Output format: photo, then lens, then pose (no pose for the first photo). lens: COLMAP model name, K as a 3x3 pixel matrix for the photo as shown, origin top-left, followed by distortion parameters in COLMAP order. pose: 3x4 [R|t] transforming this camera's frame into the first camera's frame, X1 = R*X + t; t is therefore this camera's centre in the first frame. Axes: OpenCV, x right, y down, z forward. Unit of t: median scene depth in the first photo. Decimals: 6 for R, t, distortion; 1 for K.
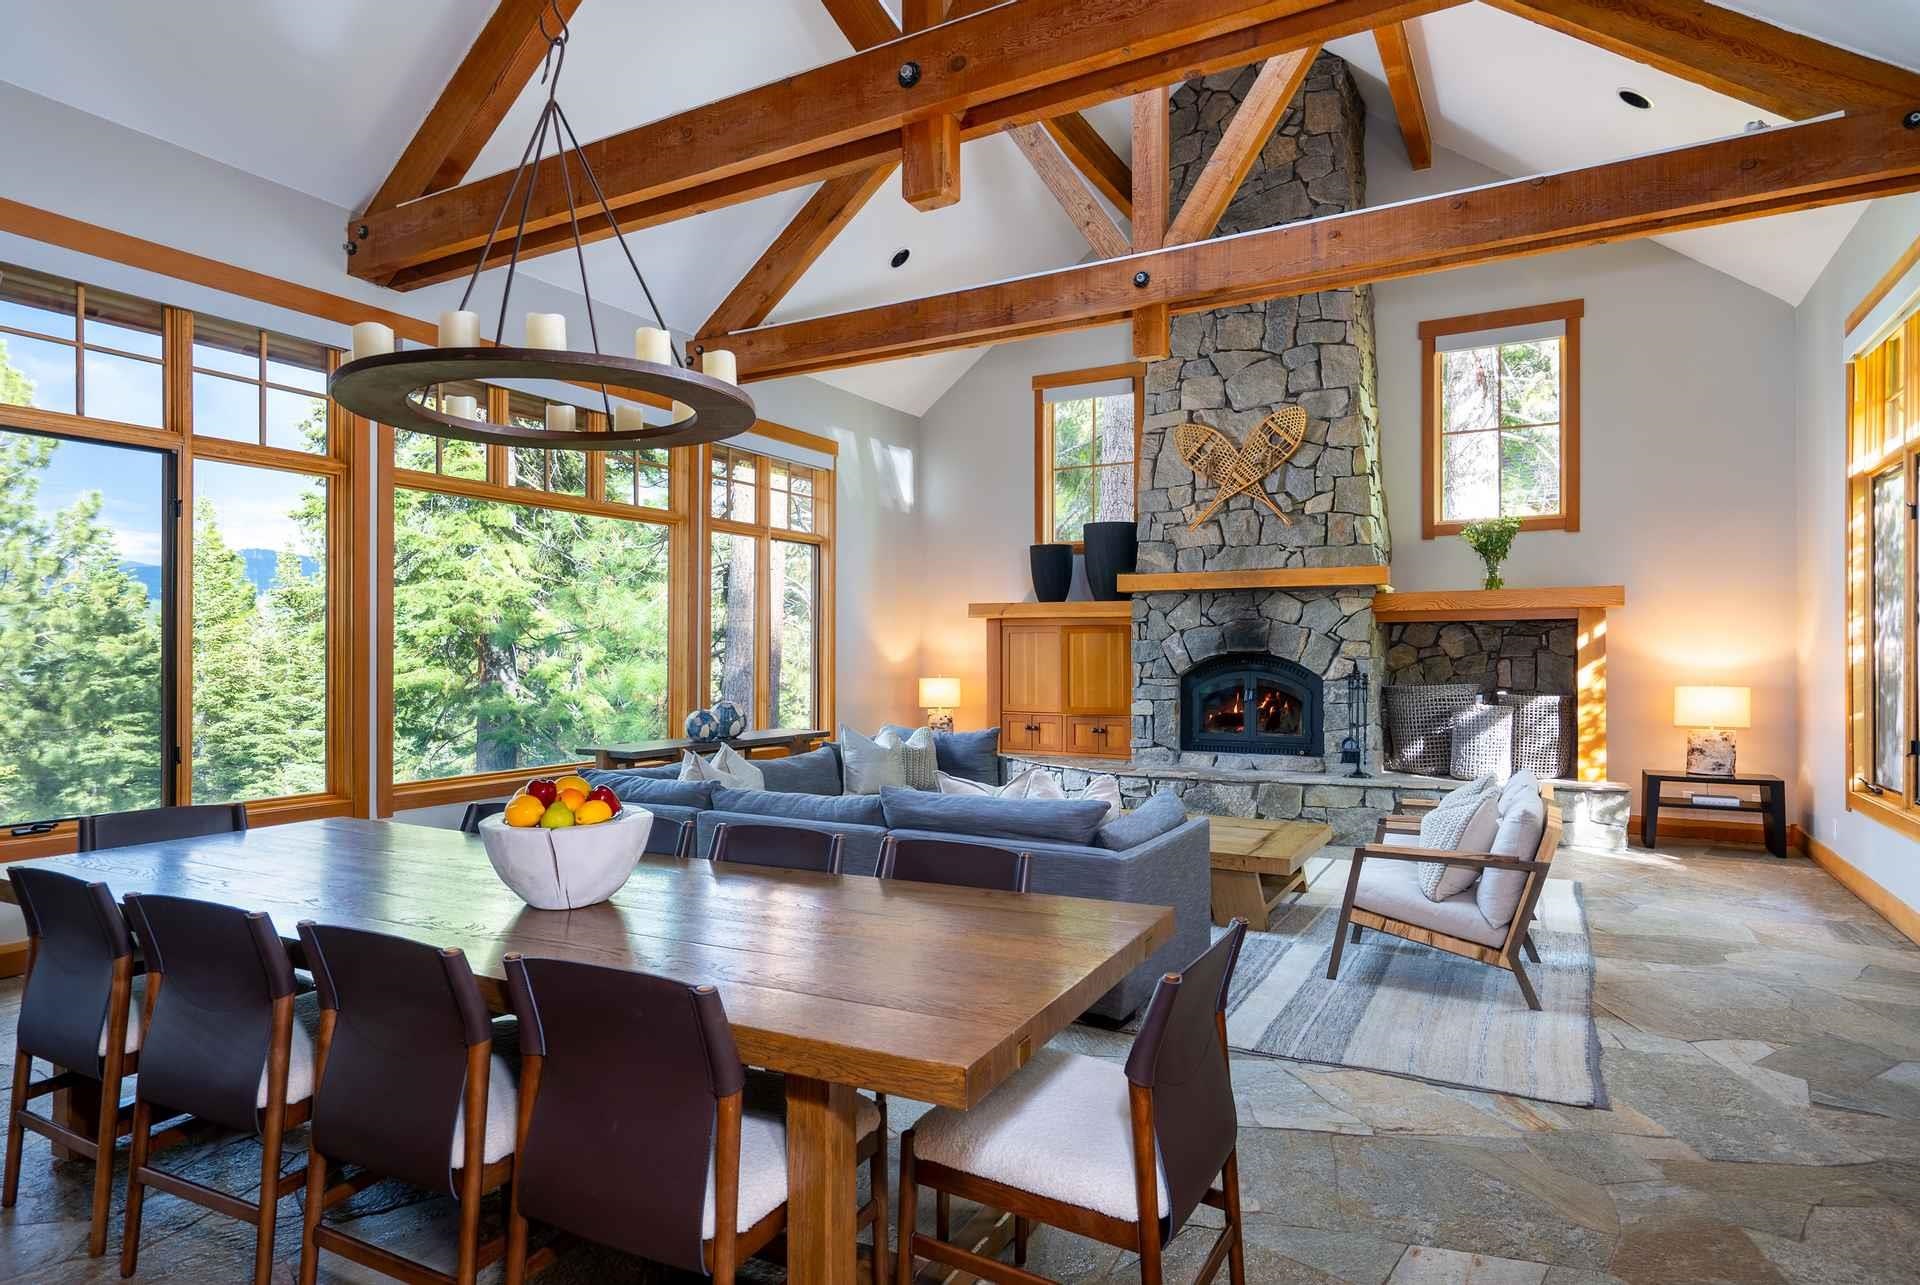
lens RADIAL K [[1047.4, 0, 962.8], [0, 1047.4, 648.8], [0, 0, 1]] dist [-0.004497, 0.000155]
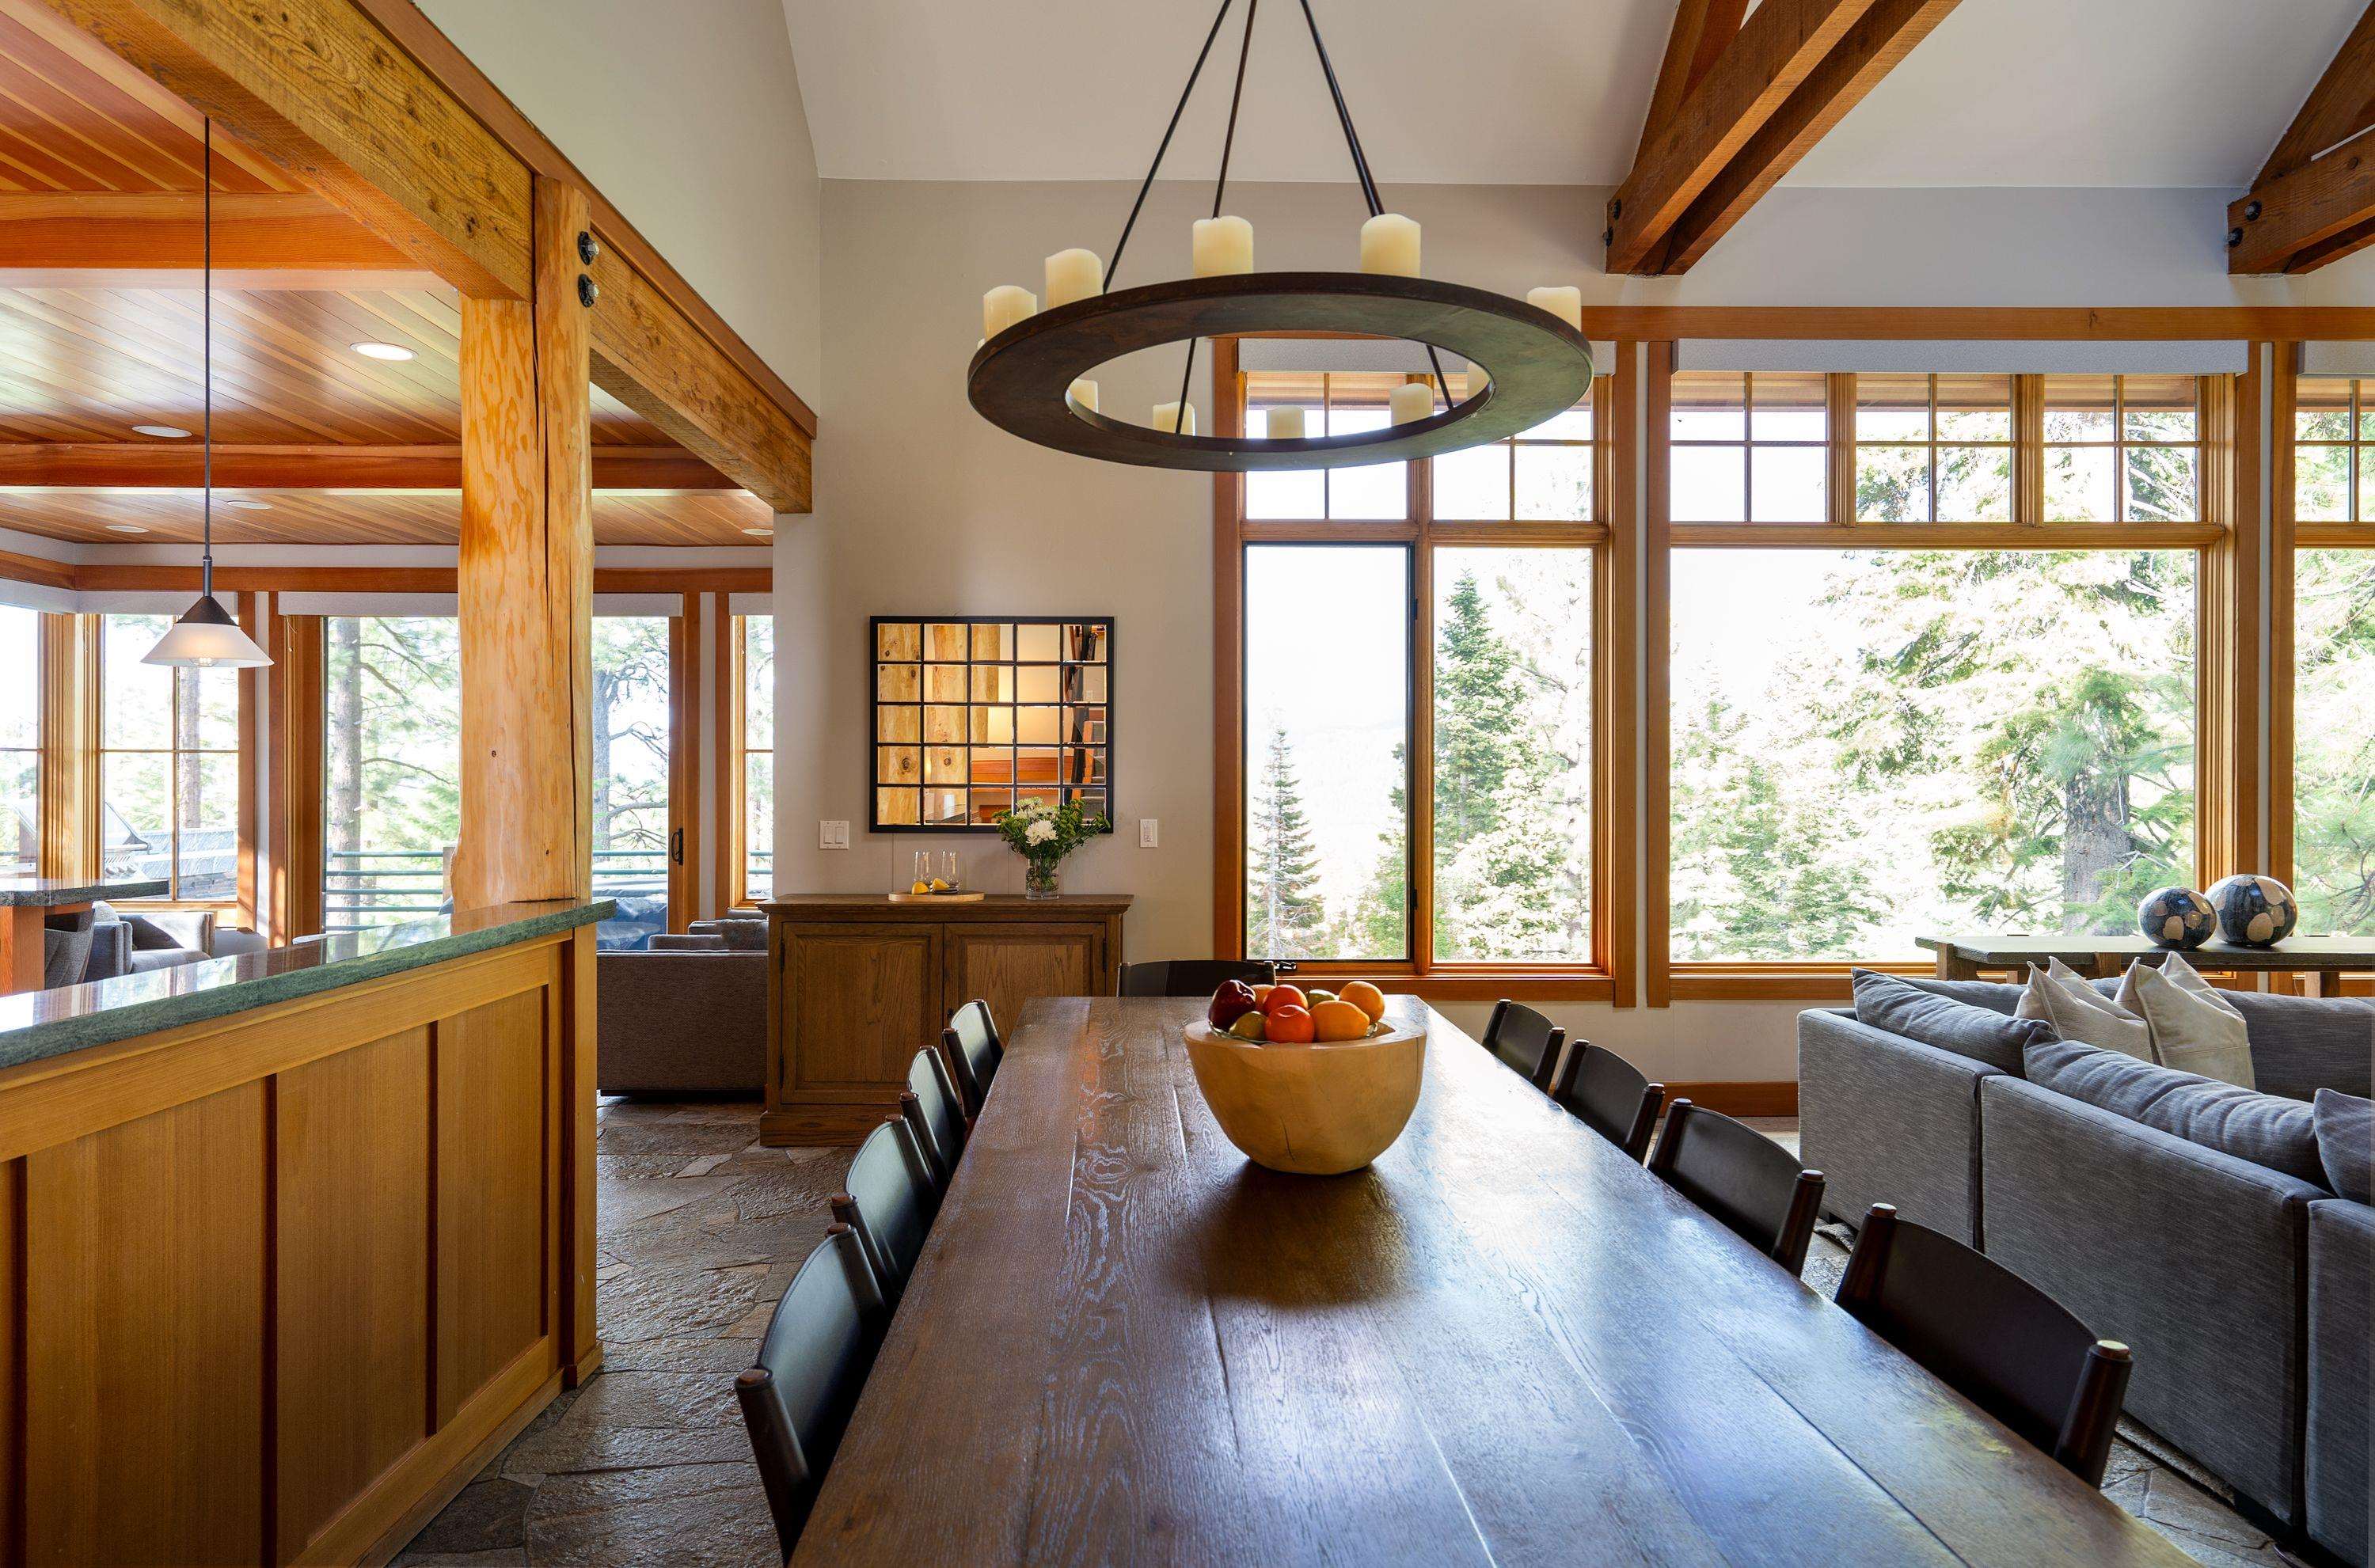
lens RADIAL K [[1420.8, 0, 1188.0], [0, 1420.8, 767.0], [0, 0, 1]] dist [0.002931, 0.000137]
pose [[0.500025, -0.009935, -0.865954, 0.091488], [0.005365, 0.999951, -0.008375, 0.001257], [0.865995, -0.000458, 0.500053, 0.150159]]
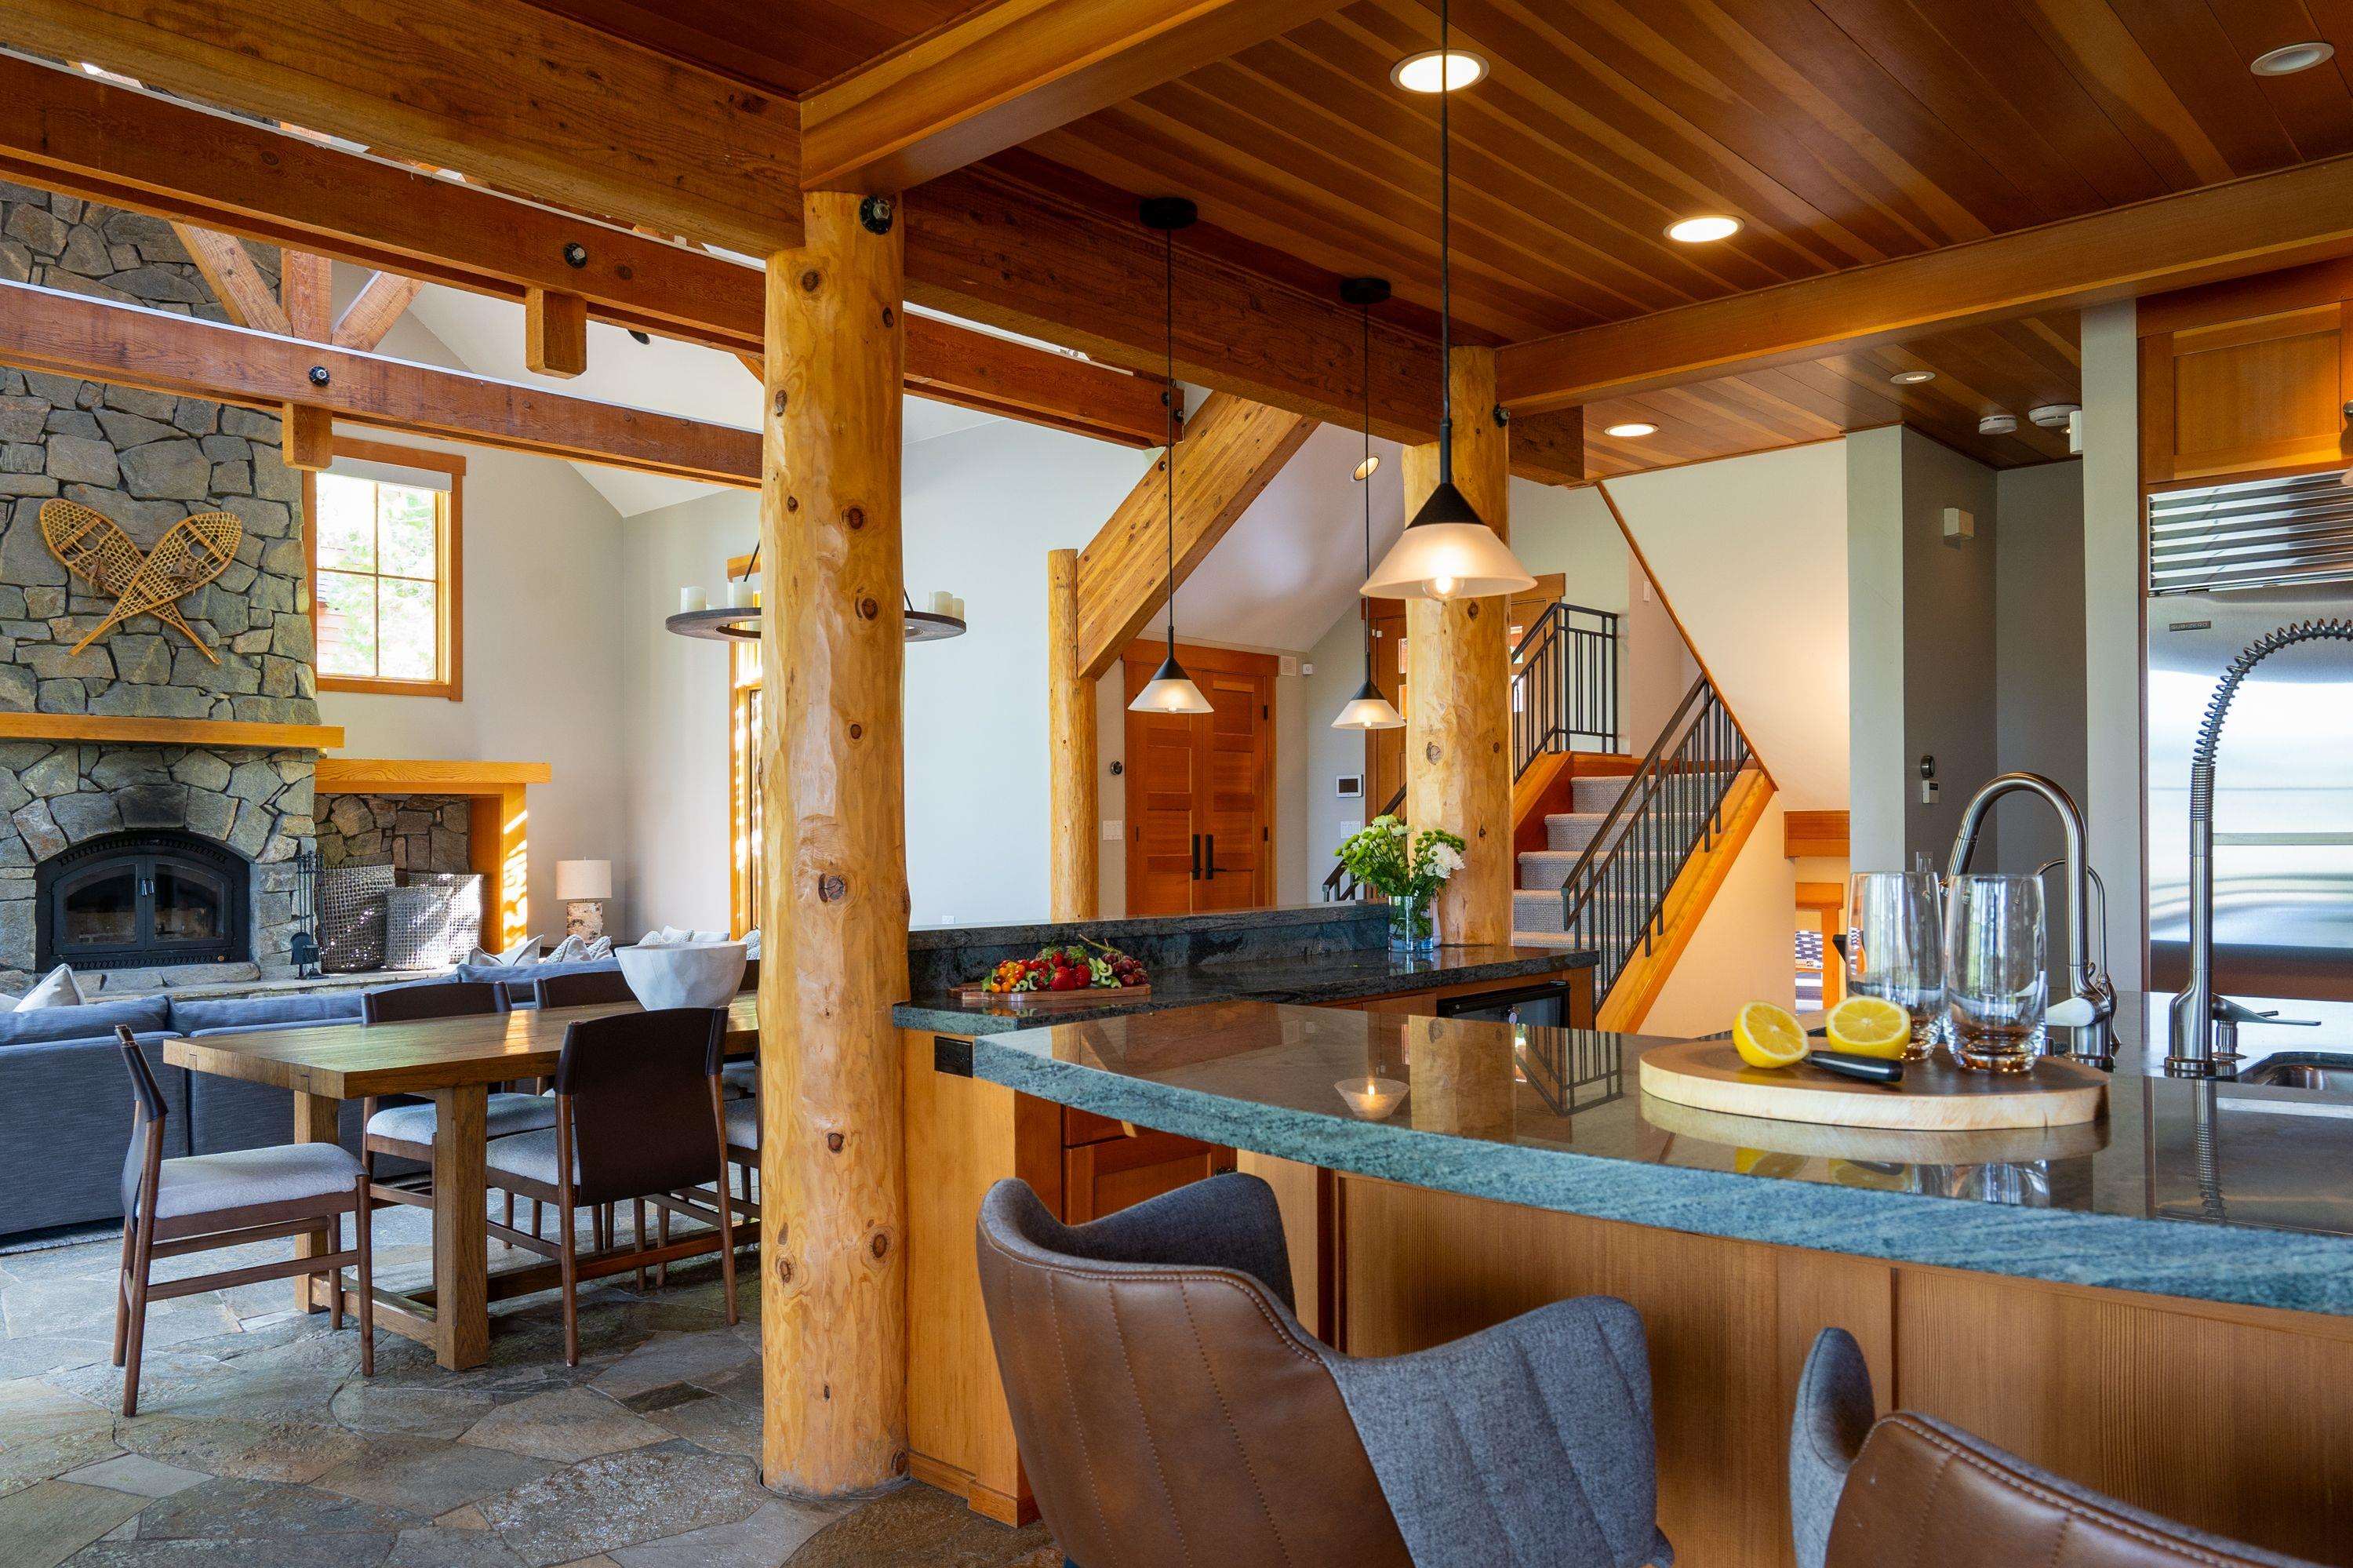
lens RADIAL K [[1654.1, 0, 1174.8], [0, 1654.1, 808.1], [0, 0, 1]] dist [0.011369, 0.002573]
pose [[0.236114, 0.014979, 0.971610, -0.700608], [0.001213, 0.999876, -0.015710, 0.008019], [-0.971725, 0.004888, 0.236066, 0.025142]]
